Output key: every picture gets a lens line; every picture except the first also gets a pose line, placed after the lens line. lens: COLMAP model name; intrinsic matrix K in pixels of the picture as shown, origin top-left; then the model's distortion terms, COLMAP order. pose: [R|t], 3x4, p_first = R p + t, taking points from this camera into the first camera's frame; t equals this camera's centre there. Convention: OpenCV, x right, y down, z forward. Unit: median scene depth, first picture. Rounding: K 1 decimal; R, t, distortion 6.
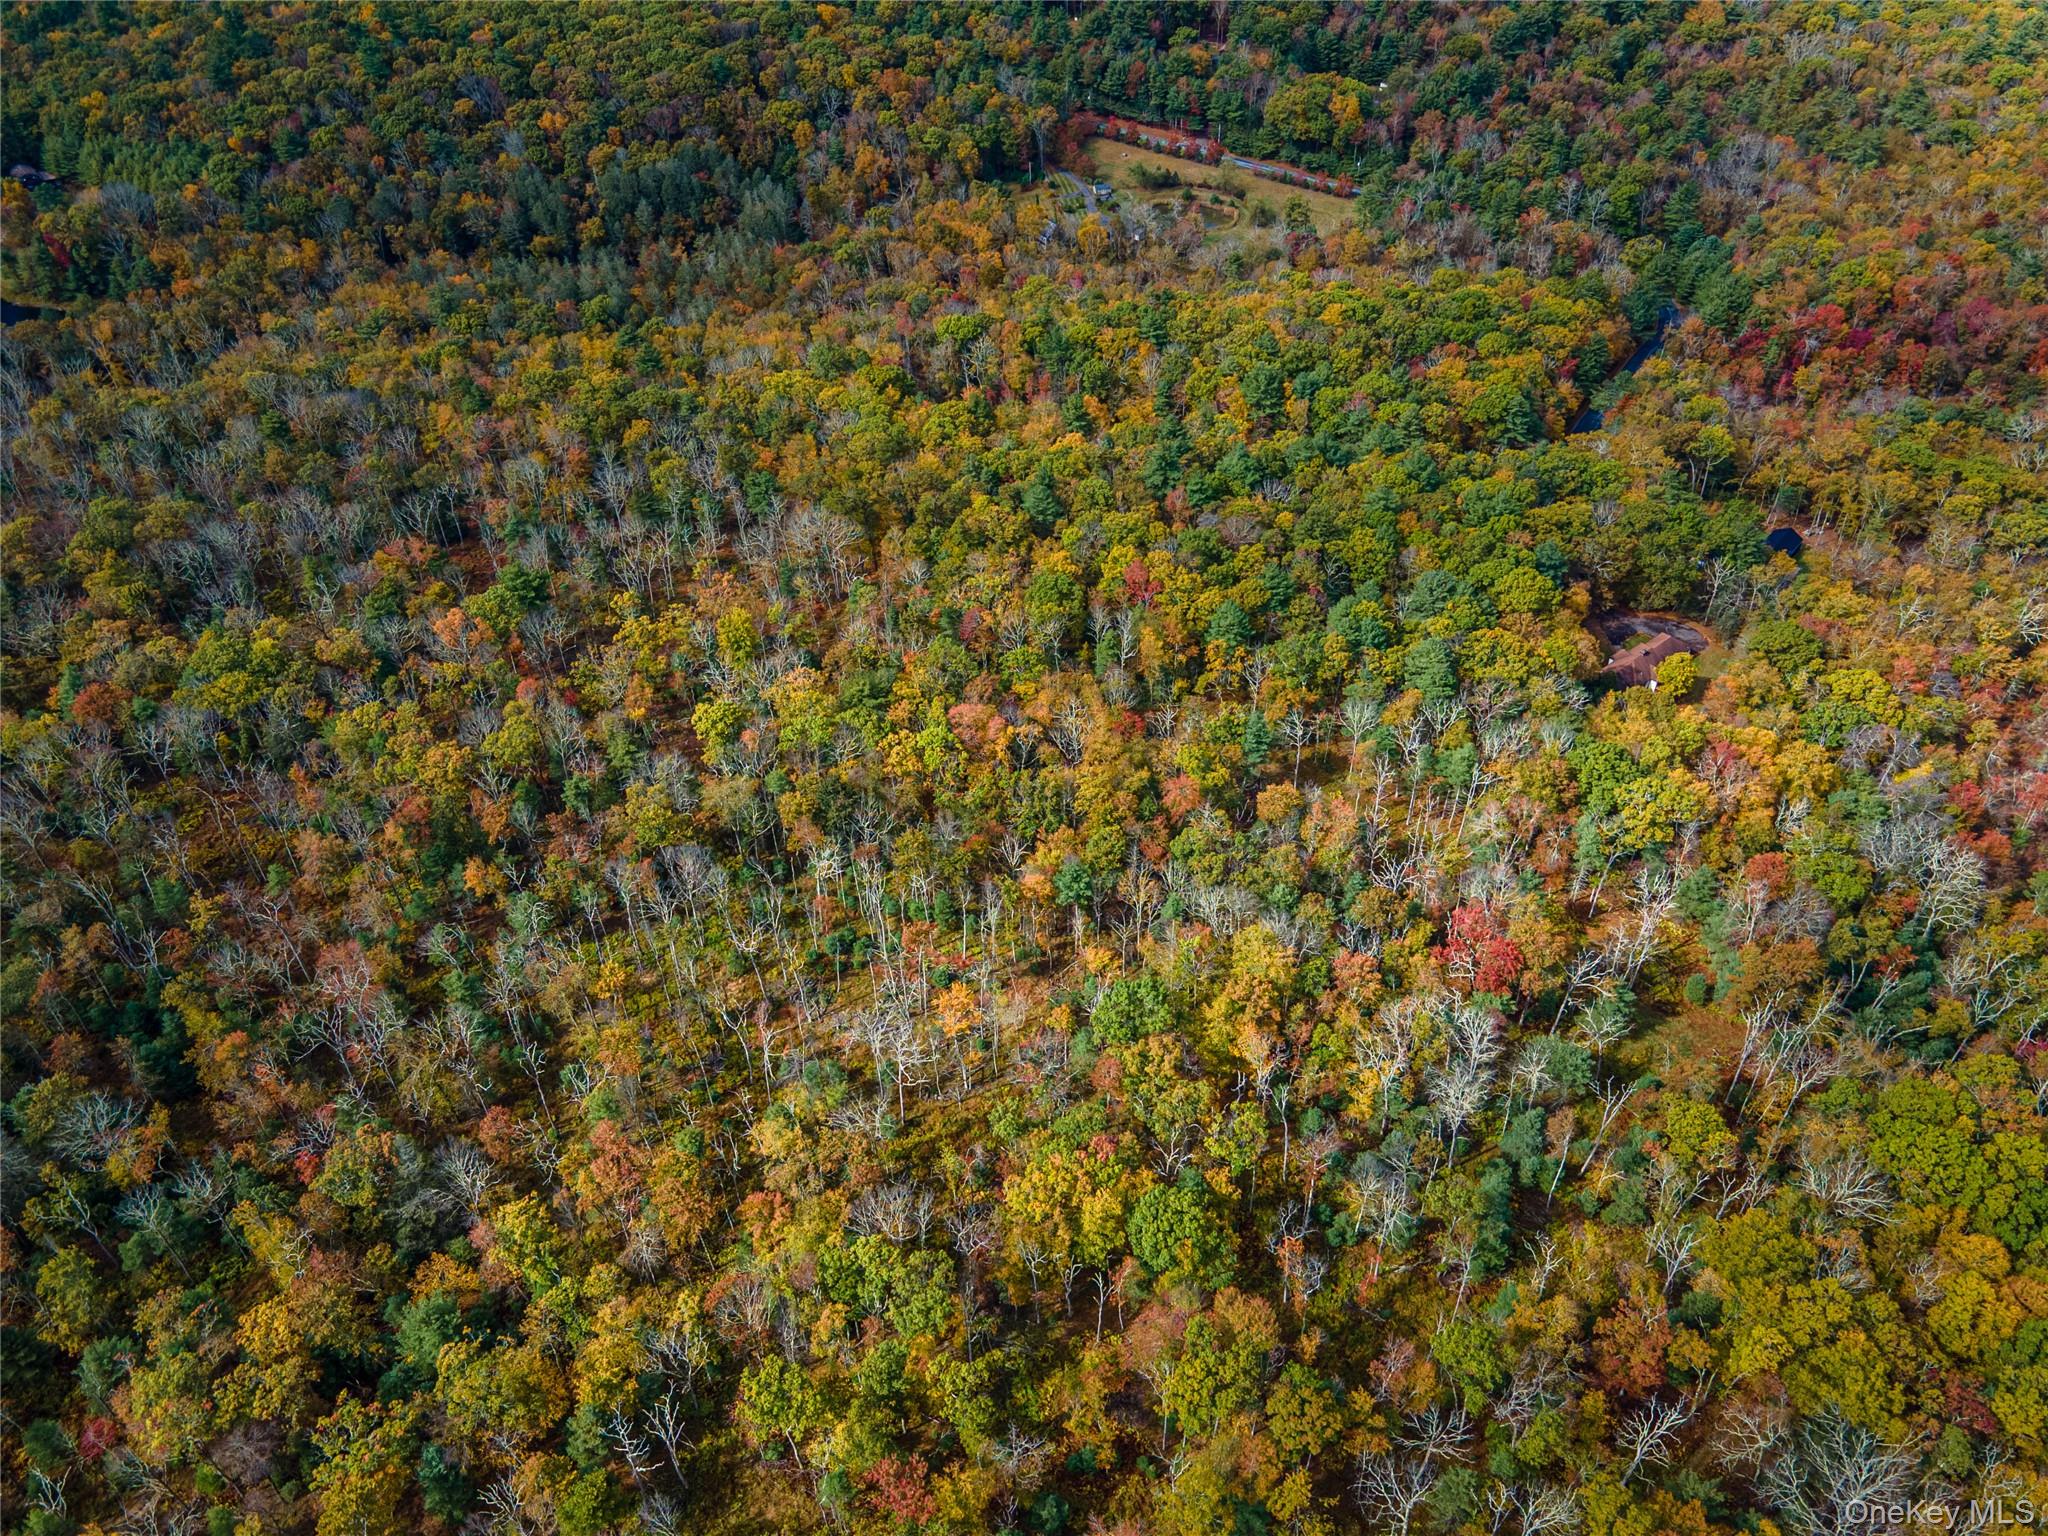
lens RADIAL K [[1516.2, 0, 1030.4], [0, 1516.2, 749.1], [0, 0, 1]] dist [0.030405, 0.034779]
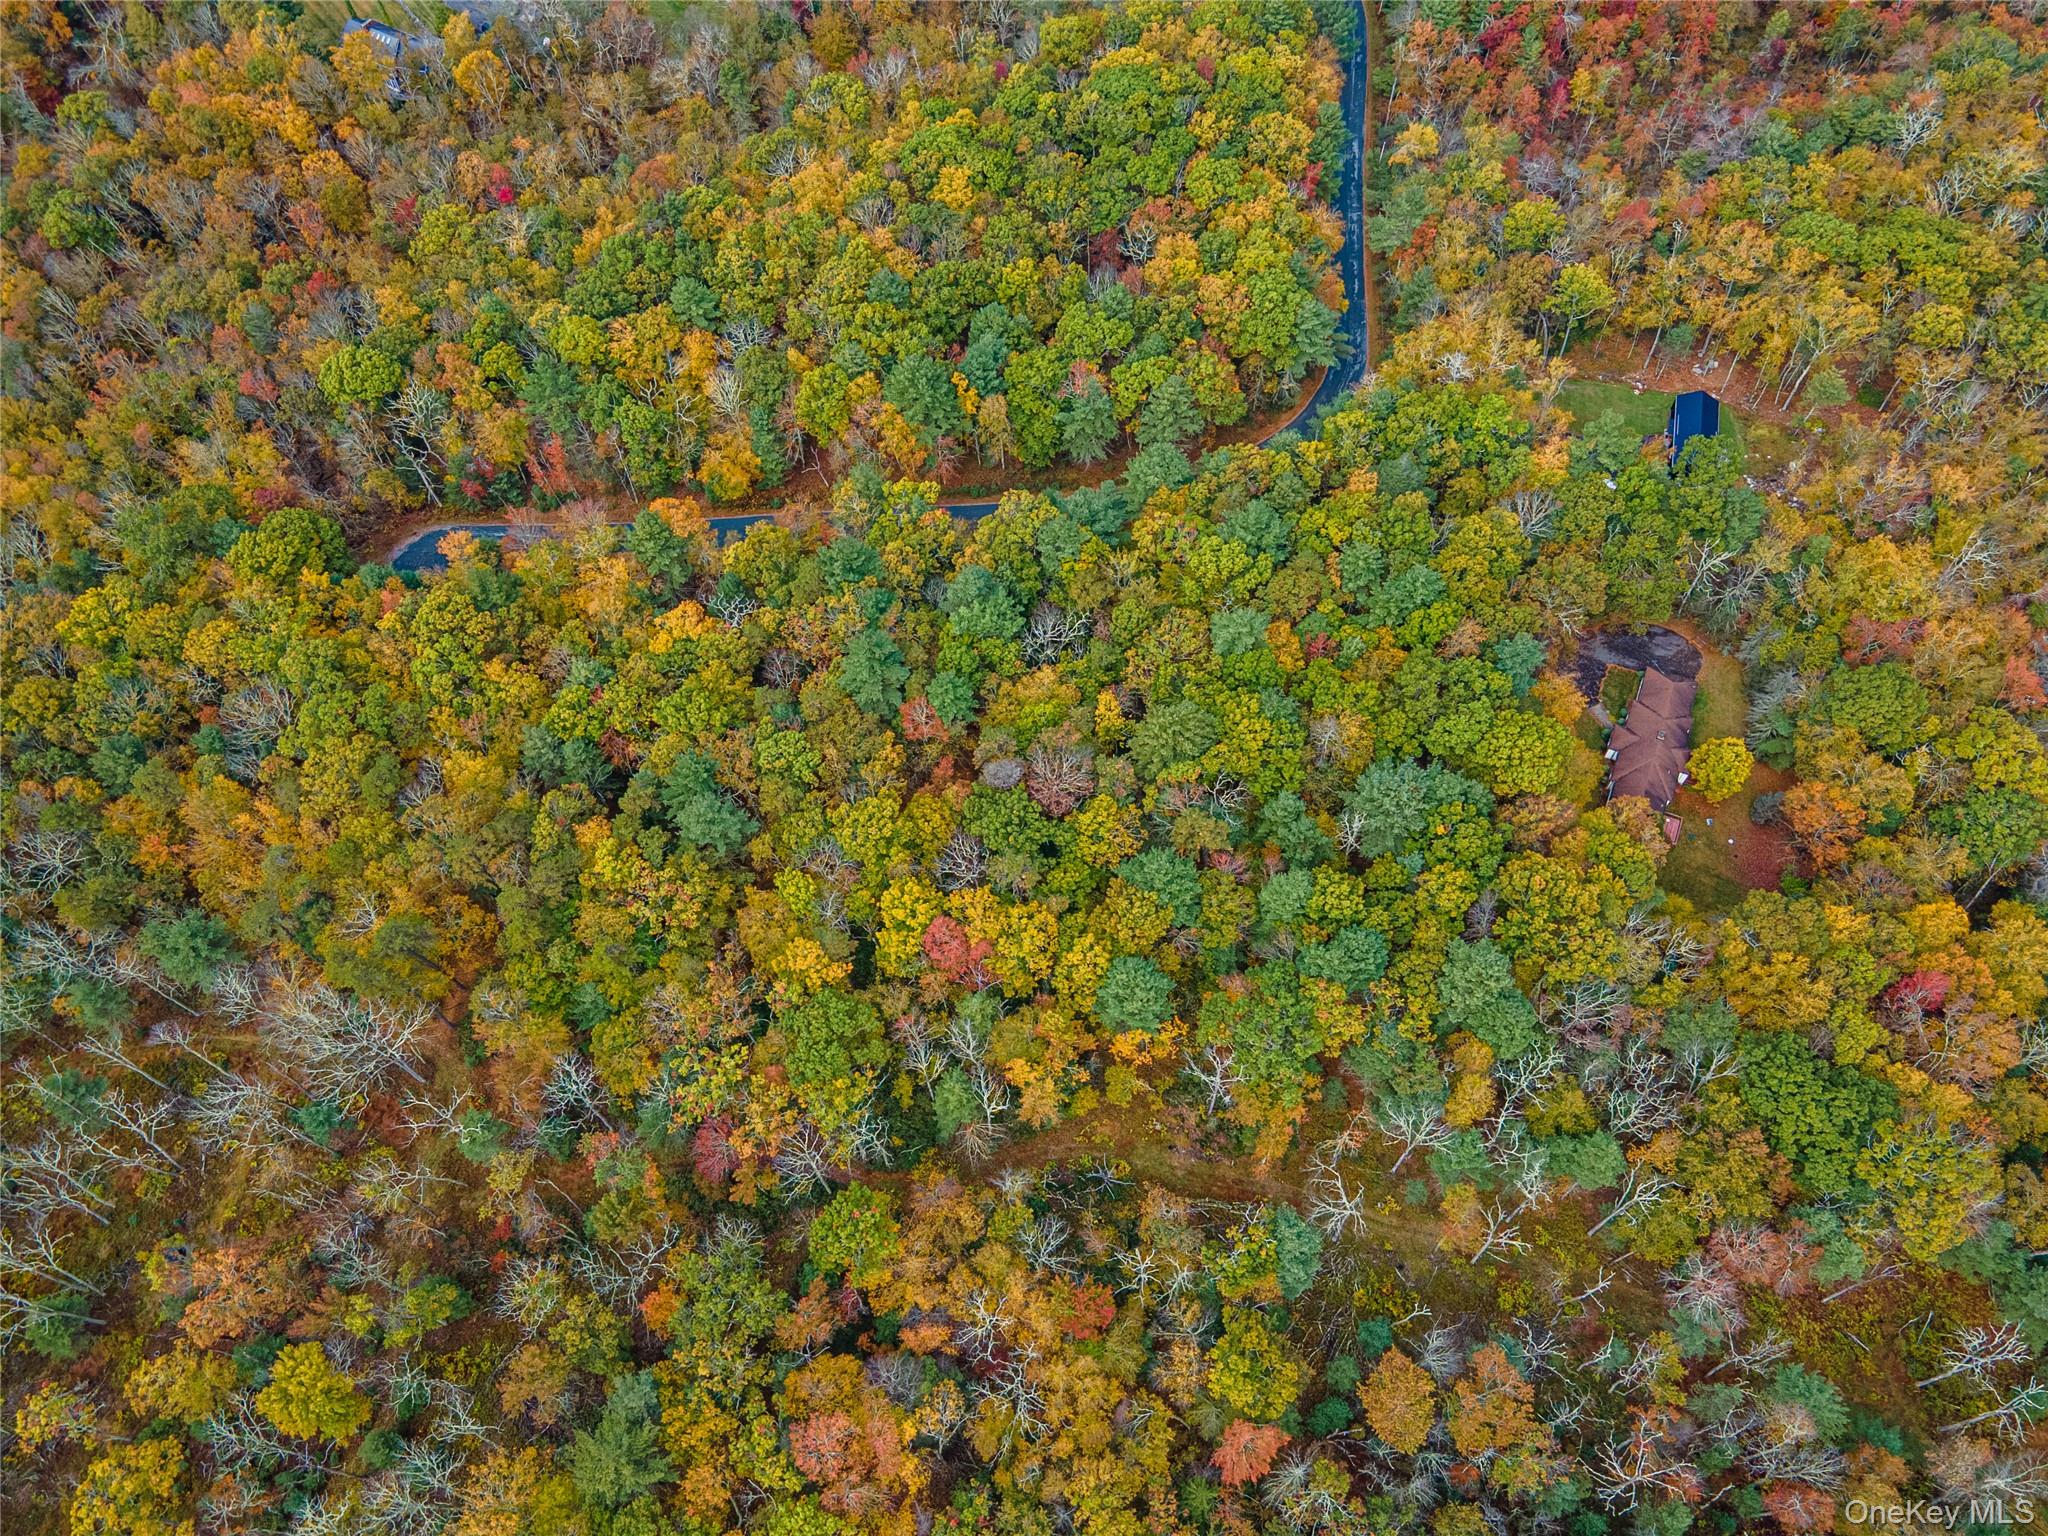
lens RADIAL K [[1497.6, 0, 1022.7], [0, 1497.6, 769.1], [0, 0, 1]] dist [0.010450, 0.055928]
pose [[0.897732, -0.381349, 0.220569, -0.004414], [0.291628, 0.889695, 0.351277, -0.338905], [-0.330198, -0.251029, 0.909920, 0.445175]]
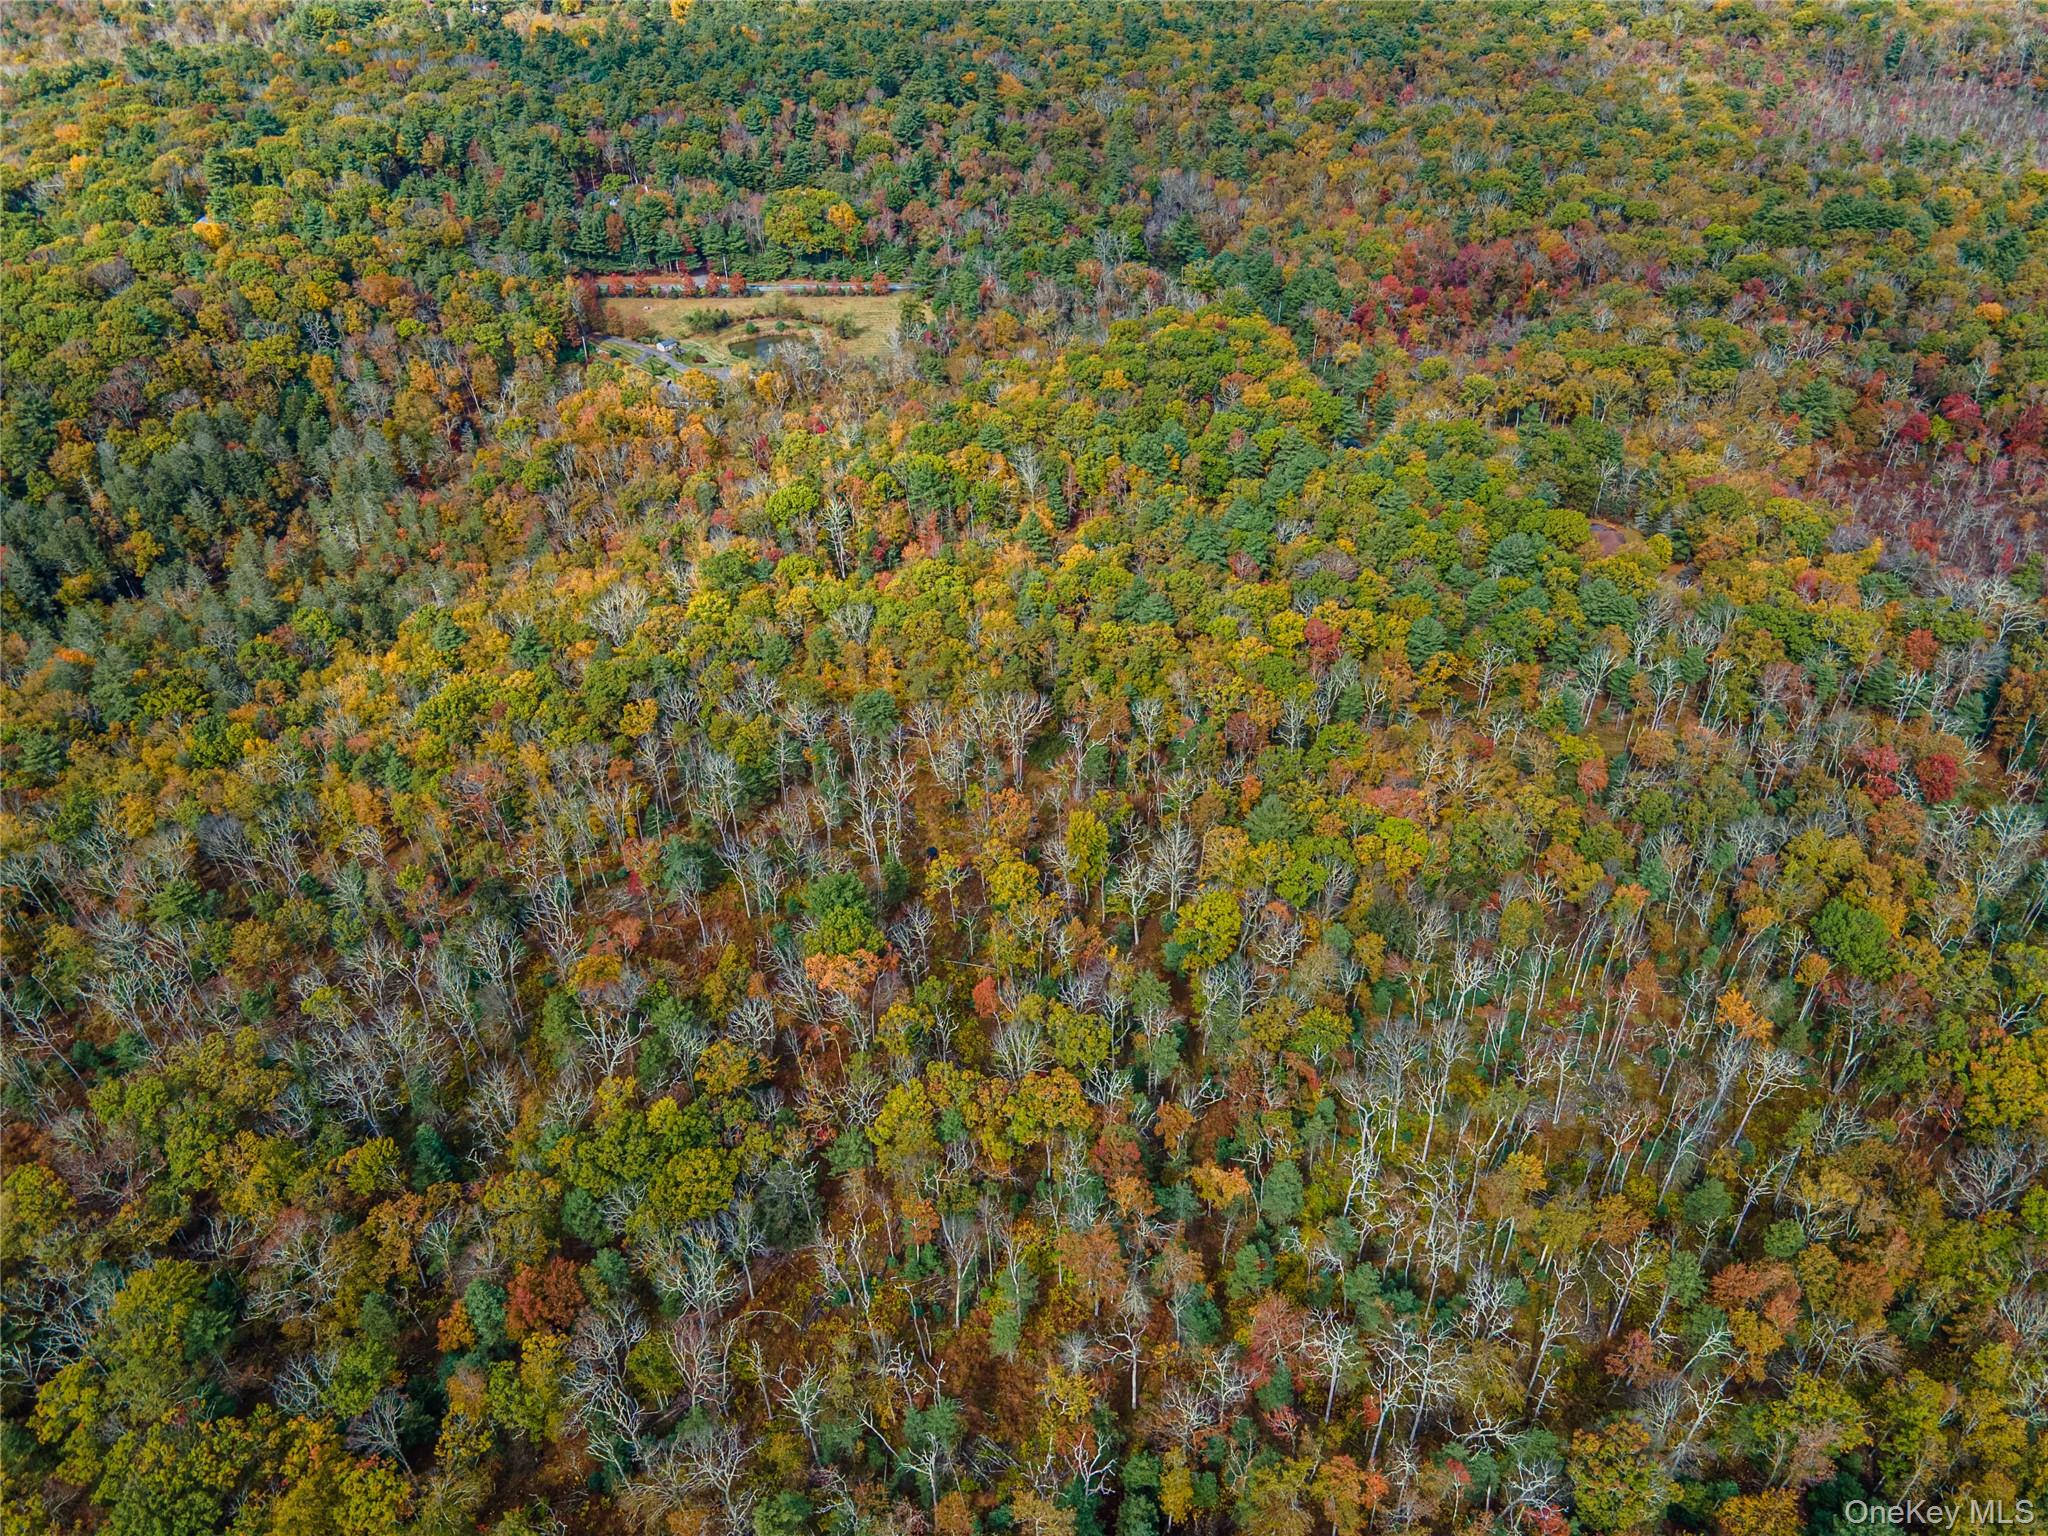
lens RADIAL K [[1497.6, 0, 1022.7], [0, 1497.6, 769.1], [0, 0, 1]] dist [0.010450, 0.055928]
pose [[0.754867, -0.390560, 0.526914, -0.607629], [0.414700, 0.906618, 0.077899, -0.177888], [-0.508134, 0.159708, 0.846341, 0.232368]]
